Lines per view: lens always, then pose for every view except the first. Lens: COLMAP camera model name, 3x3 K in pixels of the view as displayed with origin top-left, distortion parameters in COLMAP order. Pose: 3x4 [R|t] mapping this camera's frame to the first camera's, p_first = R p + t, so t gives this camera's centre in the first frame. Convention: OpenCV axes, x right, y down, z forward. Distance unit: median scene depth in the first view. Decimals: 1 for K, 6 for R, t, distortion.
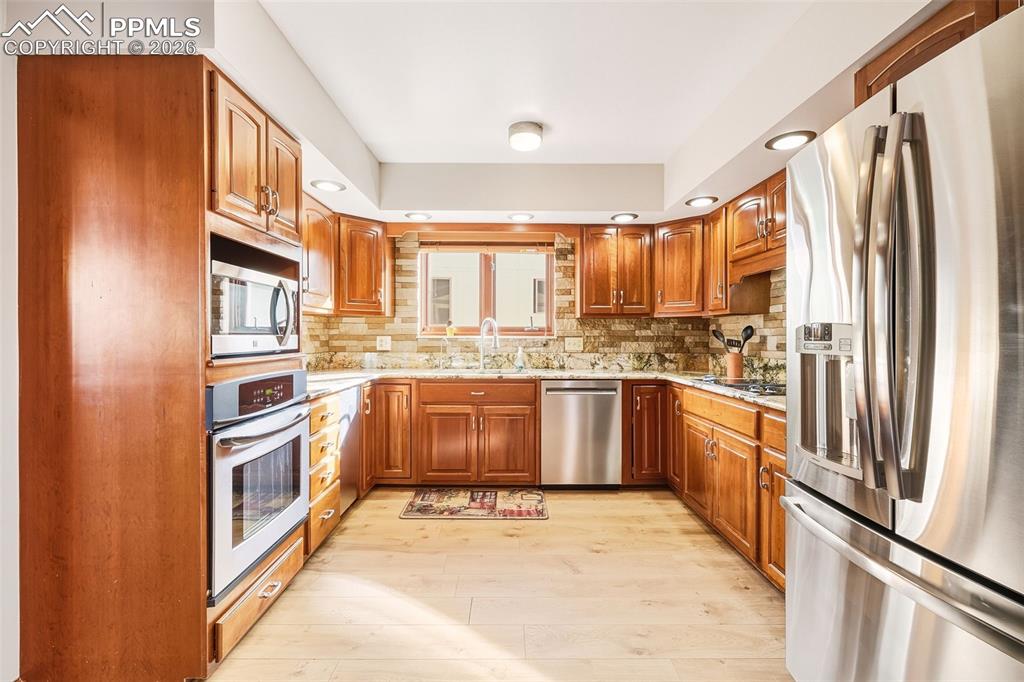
lens RADIAL K [[430.9, 0, 512.0], [0, 430.9, 341.0], [0, 0, 1]] dist [-0.001101, -0.000015]
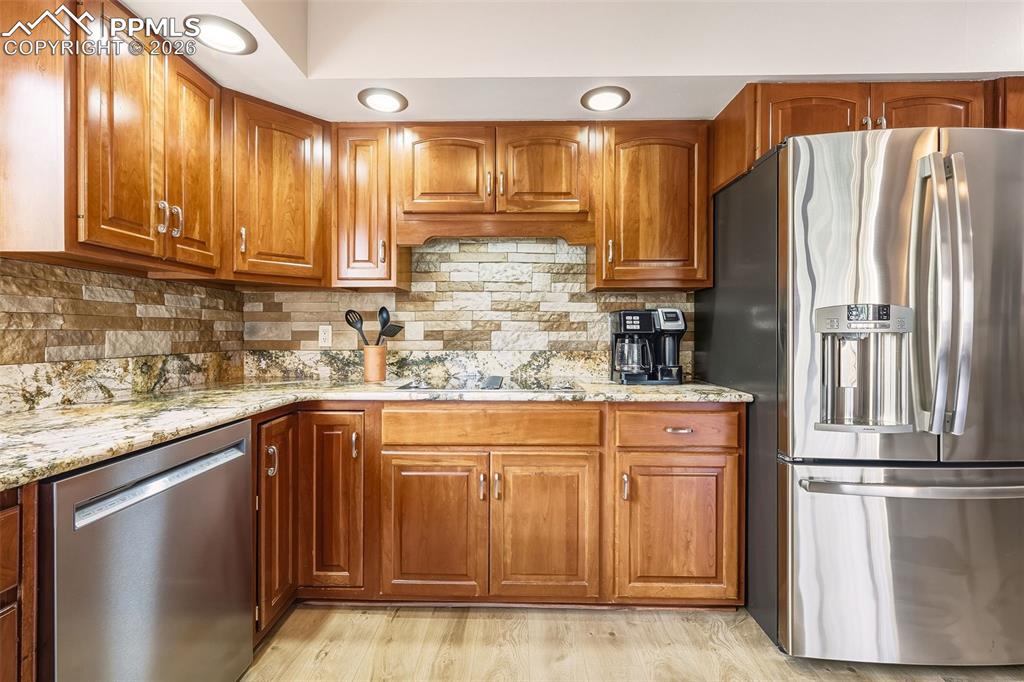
lens RADIAL K [[444.3, 0, 509.0], [0, 444.3, 331.7], [0, 0, 1]] dist [0.002456, 0.000578]
pose [[0.030059, -0.000169, 0.999548, -0.178368], [0.009287, 0.999957, -0.000110, 0.007708], [-0.999505, 0.009286, 0.030059, 0.724876]]
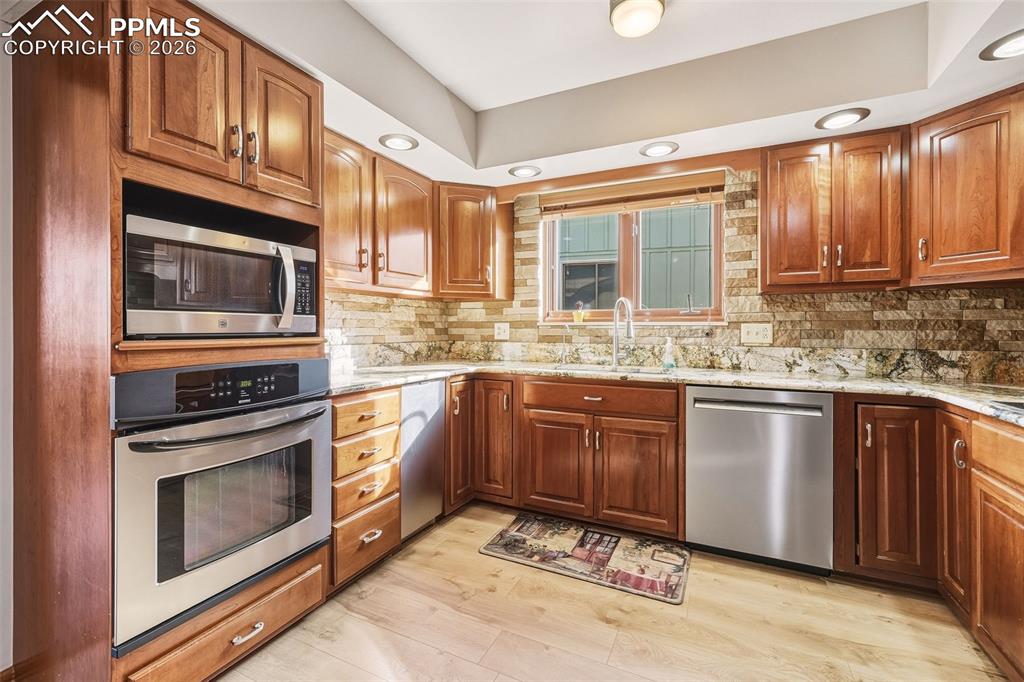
lens RADIAL K [[444.3, 0, 509.0], [0, 444.3, 331.7], [0, 0, 1]] dist [0.002456, 0.000578]
pose [[0.894835, 0.003096, -0.446387, 0.128150], [-0.005689, 0.999974, -0.004470, 0.011594], [0.446361, 0.006540, 0.894829, 0.253851]]
